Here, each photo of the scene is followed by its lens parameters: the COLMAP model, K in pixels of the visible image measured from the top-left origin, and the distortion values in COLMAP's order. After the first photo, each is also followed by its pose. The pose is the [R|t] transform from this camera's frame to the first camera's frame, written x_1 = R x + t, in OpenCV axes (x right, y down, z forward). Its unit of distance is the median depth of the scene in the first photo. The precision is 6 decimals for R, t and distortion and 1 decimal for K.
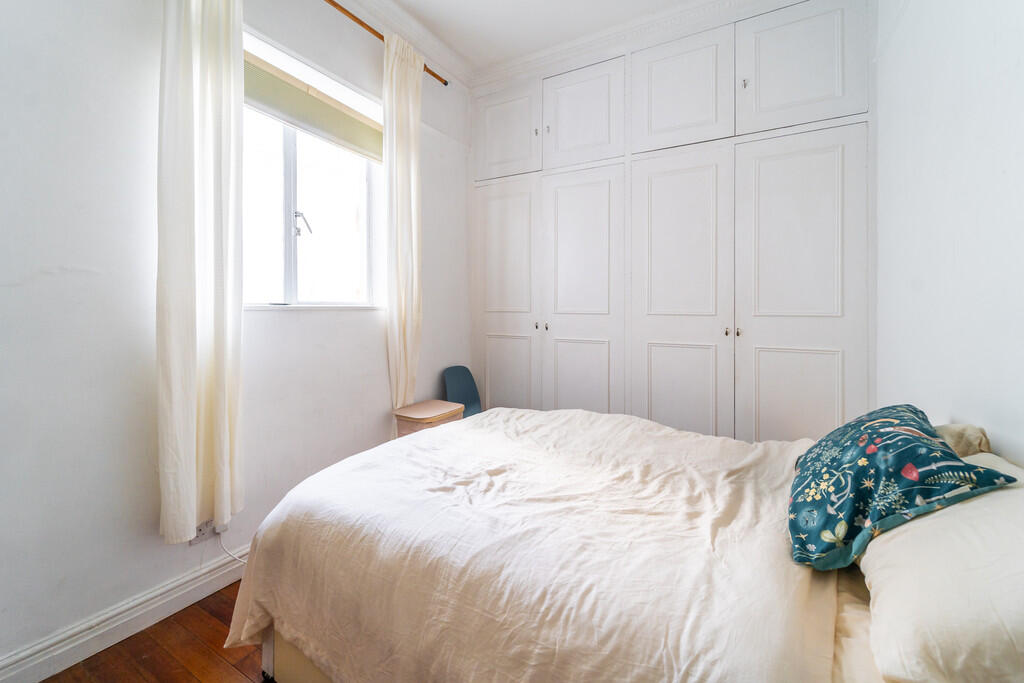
lens RADIAL K [[417.8, 0, 518.2], [0, 417.8, 306.7], [0, 0, 1]] dist [-0.017550, 0.000579]
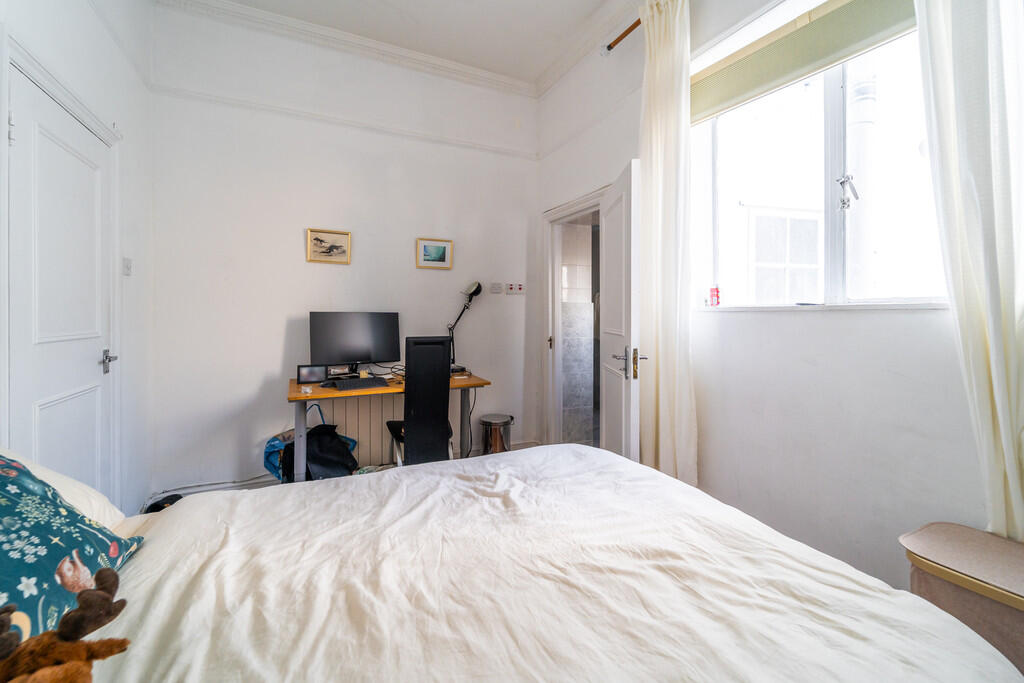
lens RADIAL K [[417.8, 0, 508.4], [0, 417.8, 313.6], [0, 0, 1]] dist [-0.017550, 0.000579]
pose [[-0.548766, -0.006344, -0.835952, 0.641192], [-0.000935, 0.999975, -0.006975, 0.028723], [0.835975, -0.003045, -0.548759, 1.454127]]
